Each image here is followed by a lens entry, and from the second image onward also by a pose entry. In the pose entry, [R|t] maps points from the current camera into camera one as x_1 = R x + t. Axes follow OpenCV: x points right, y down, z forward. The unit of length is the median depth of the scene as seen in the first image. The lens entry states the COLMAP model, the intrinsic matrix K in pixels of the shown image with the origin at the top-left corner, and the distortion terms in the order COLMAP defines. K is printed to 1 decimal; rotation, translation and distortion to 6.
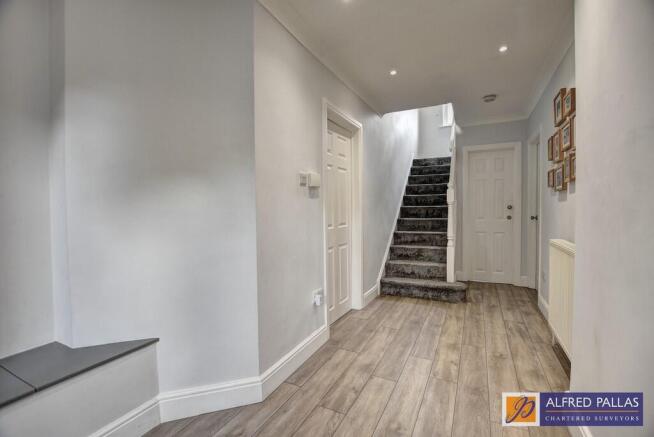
lens RADIAL K [[290.0, 0, 329.9], [0, 290.0, 216.4], [0, 0, 1]] dist [-0.030348, 0.003136]
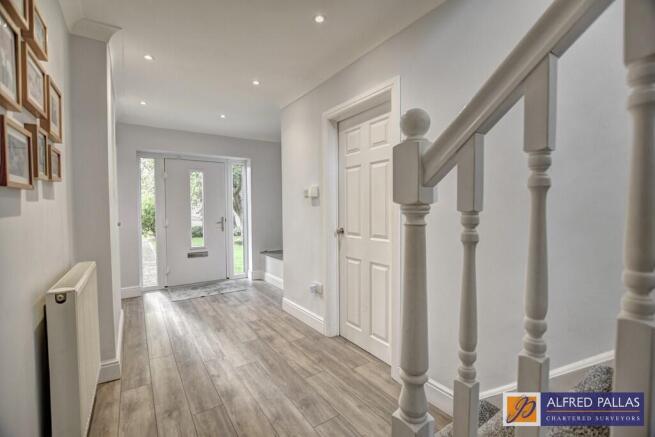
lens RADIAL K [[287.4, 0, 328.6], [0, 287.4, 219.5], [0, 0, 1]] dist [-0.030047, -0.000206]
pose [[-0.484084, 0.045004, -0.873863, 1.017144], [-0.007487, 0.998427, 0.055567, -0.077240], [0.874990, 0.033442, -0.482985, 1.697625]]
